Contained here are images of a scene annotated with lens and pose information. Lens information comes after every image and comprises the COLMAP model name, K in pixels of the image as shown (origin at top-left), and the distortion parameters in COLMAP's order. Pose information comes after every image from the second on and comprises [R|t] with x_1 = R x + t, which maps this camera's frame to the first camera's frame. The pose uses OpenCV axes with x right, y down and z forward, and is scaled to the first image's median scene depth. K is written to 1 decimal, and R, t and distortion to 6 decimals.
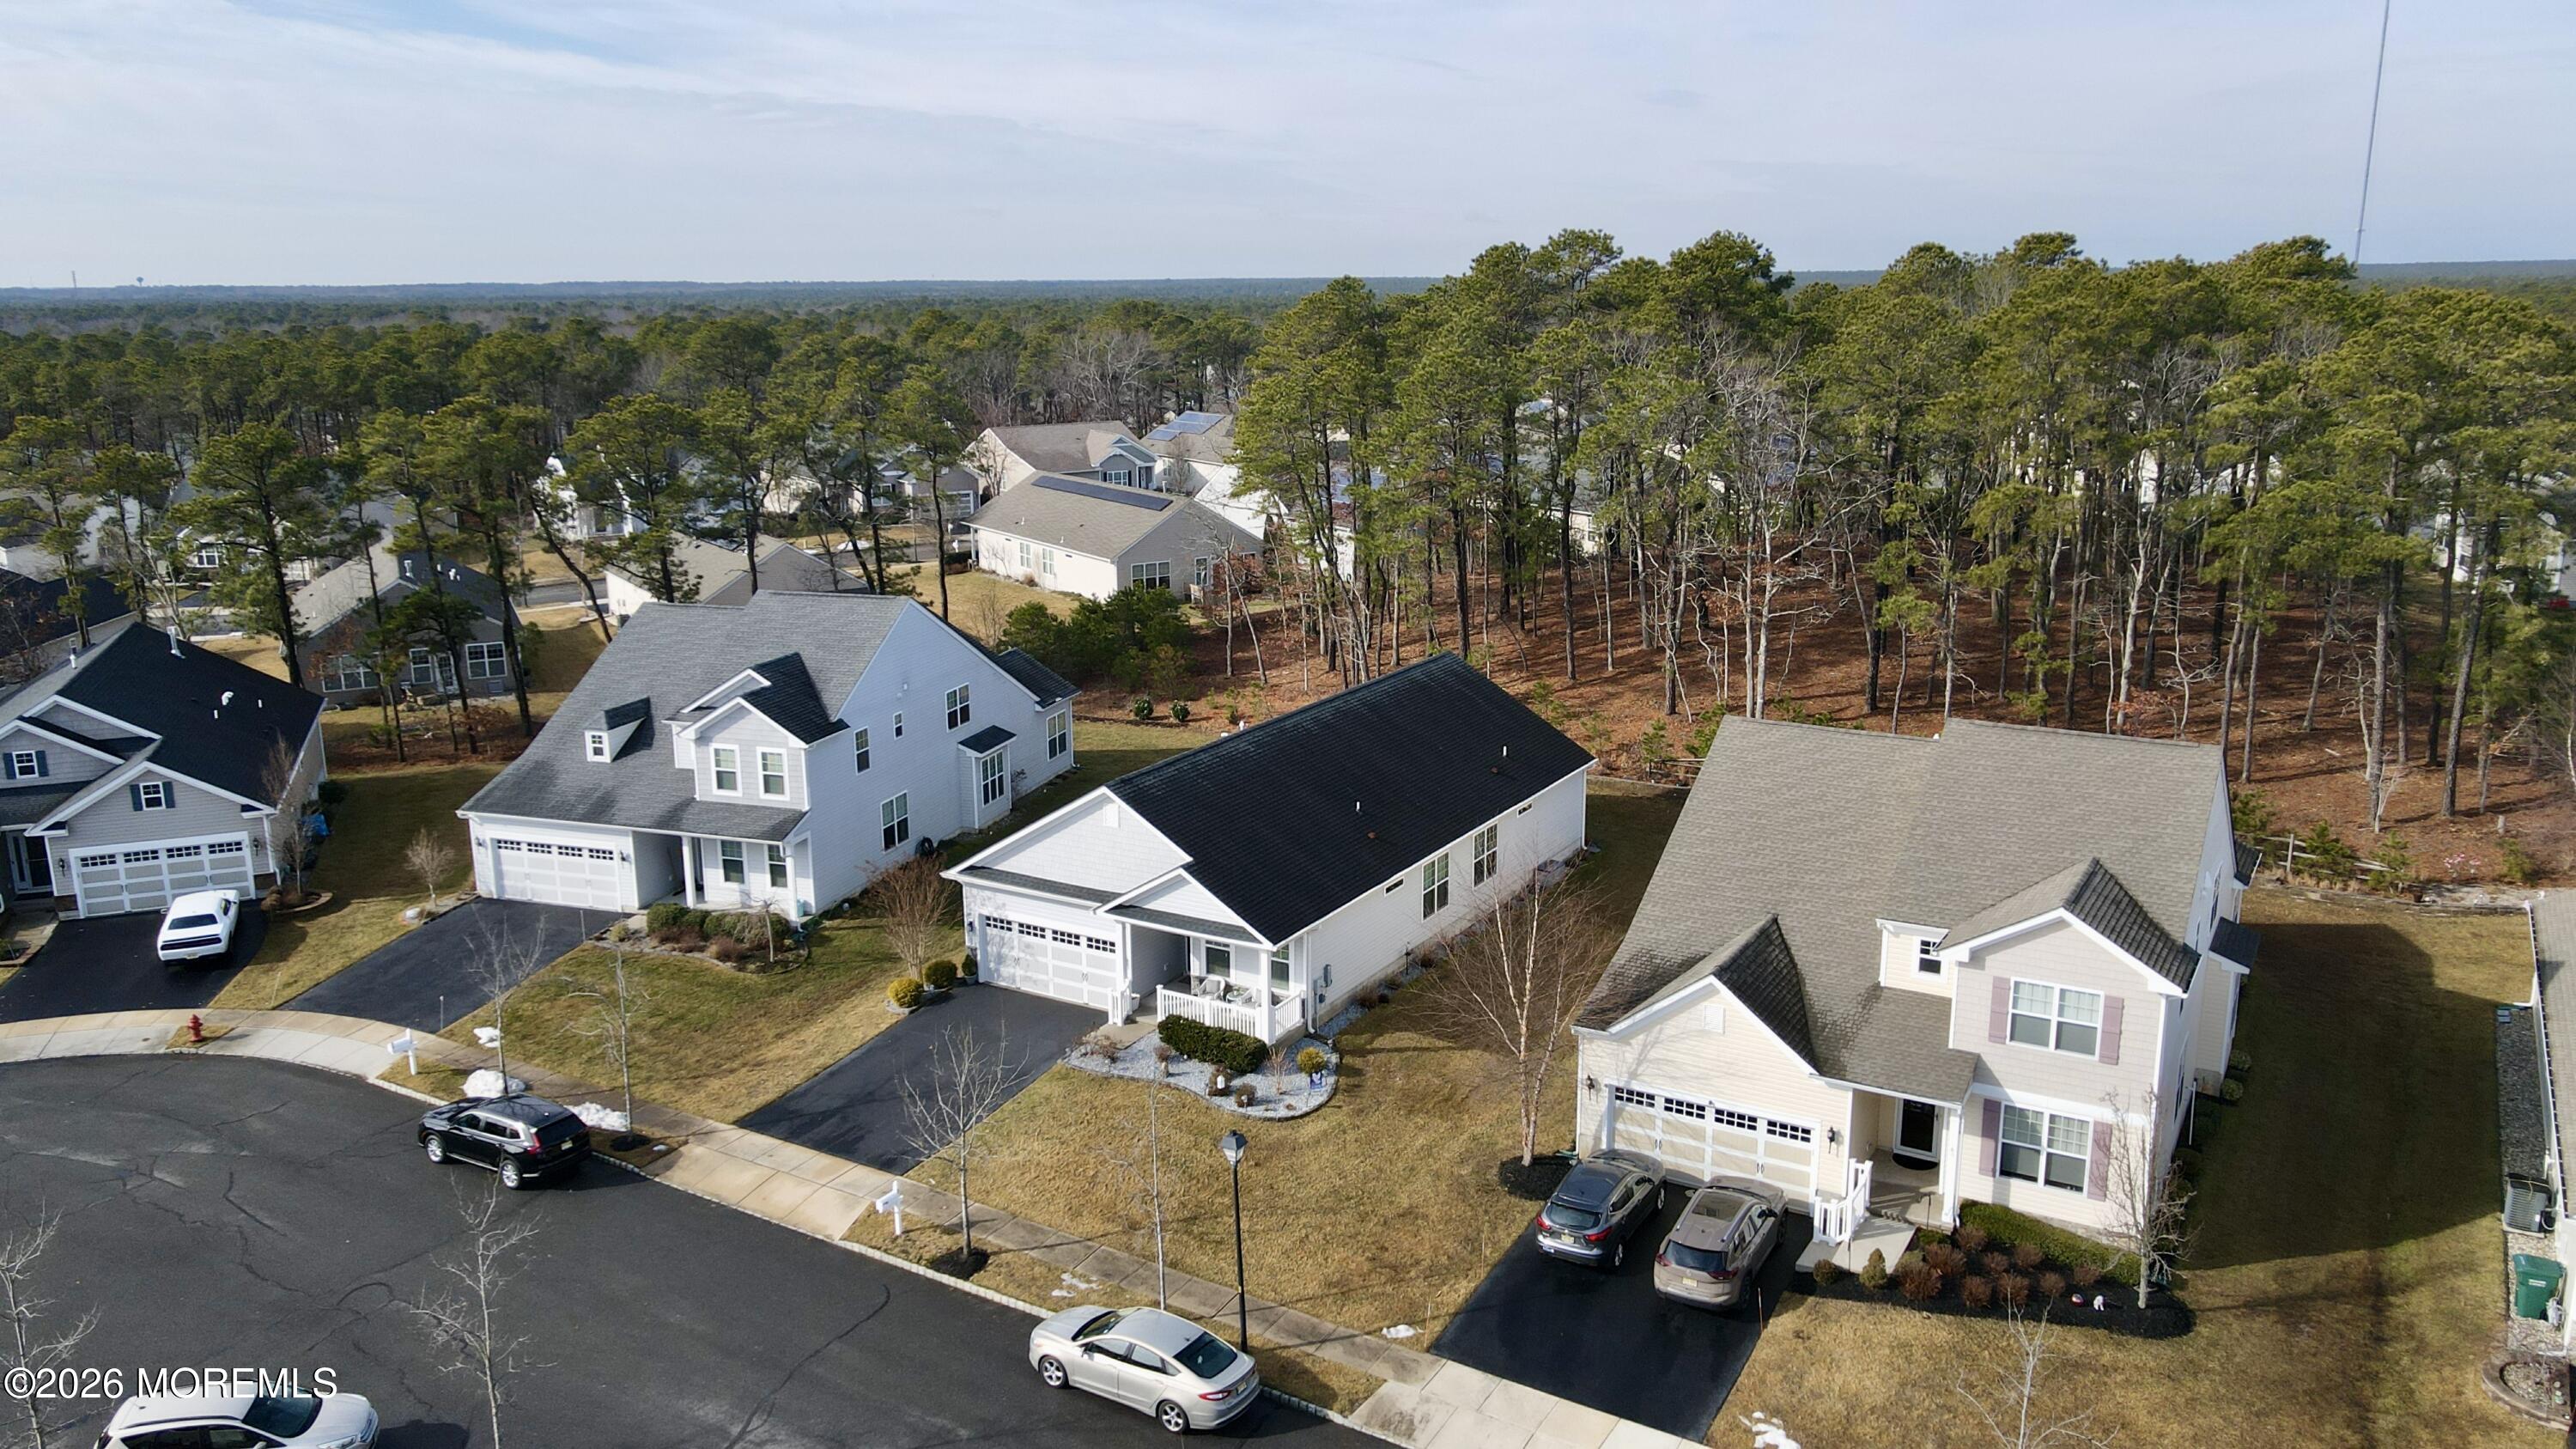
lens RADIAL K [[1897.2, 0, 1288.4], [0, 1897.2, 725.0], [0, 0, 1]] dist [0.006742, 0.022820]
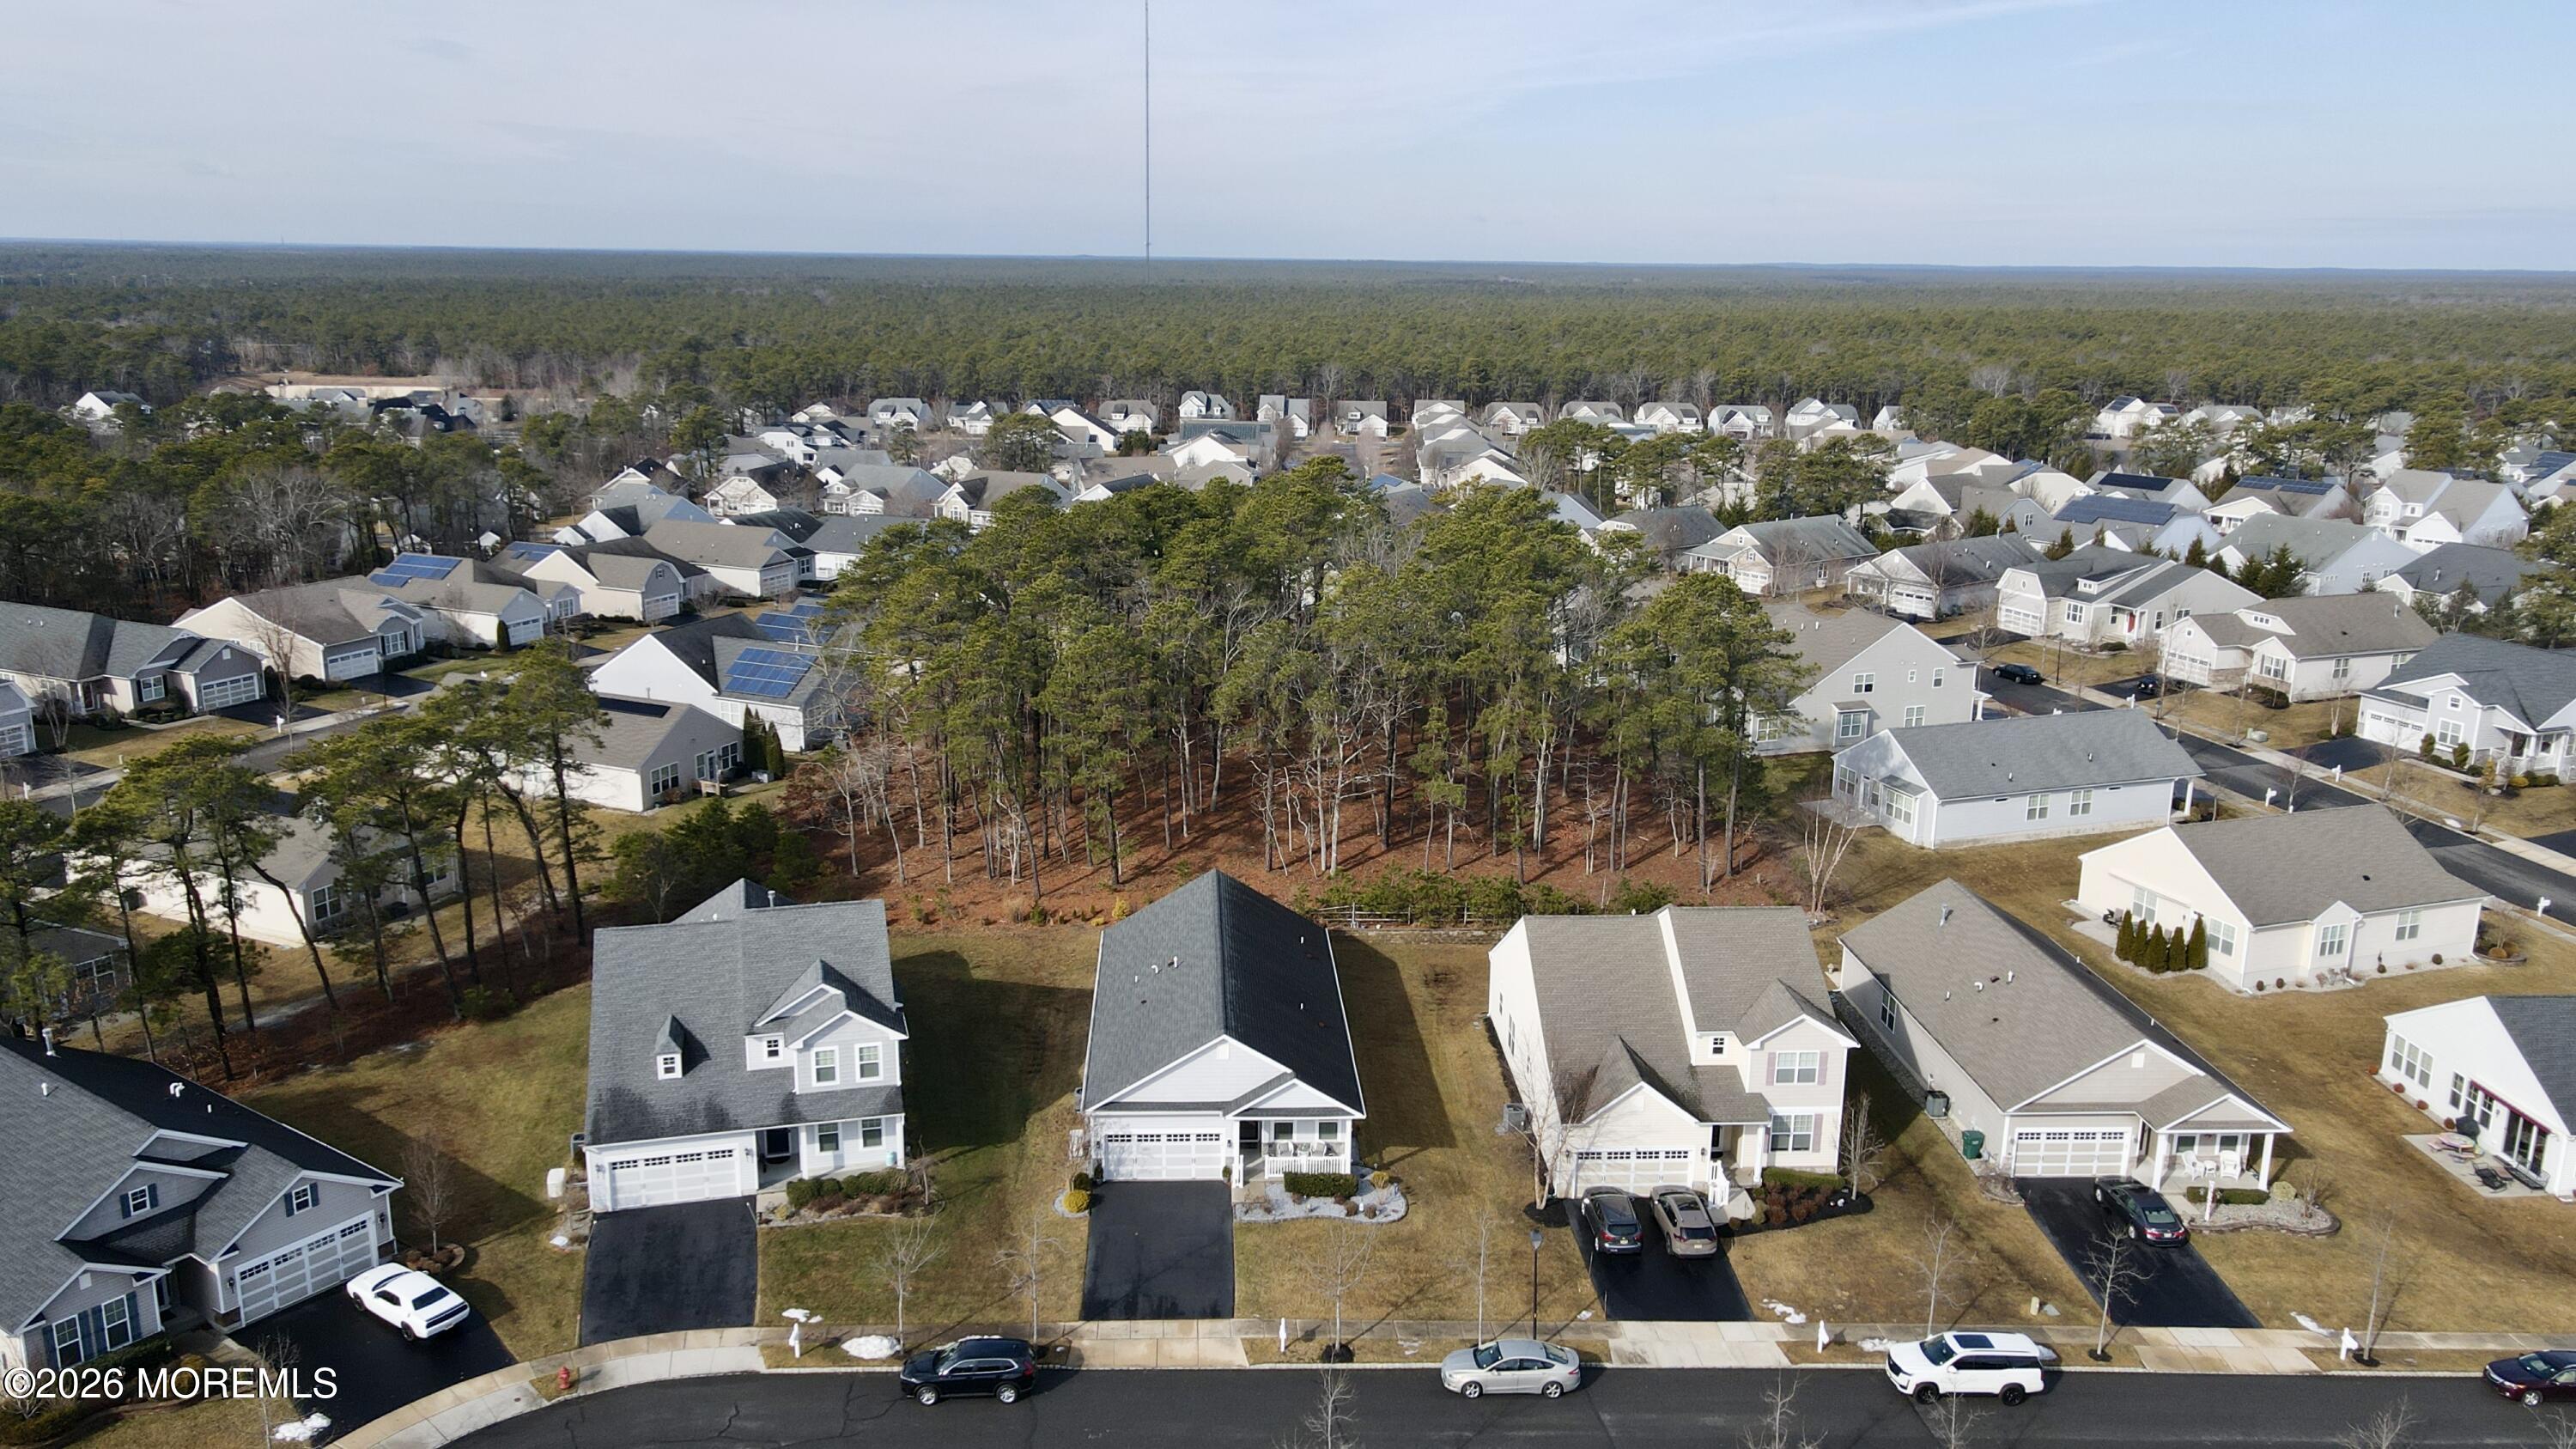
lens RADIAL K [[1897.2, 0, 1293.6], [0, 1897.2, 730.8], [0, 0, 1]] dist [0.006742, 0.022820]
pose [[0.829265, -0.116436, 0.546591, -0.792237], [0.107725, 0.993016, 0.048099, -0.255742], [-0.548374, 0.018995, 0.836017, -0.276539]]
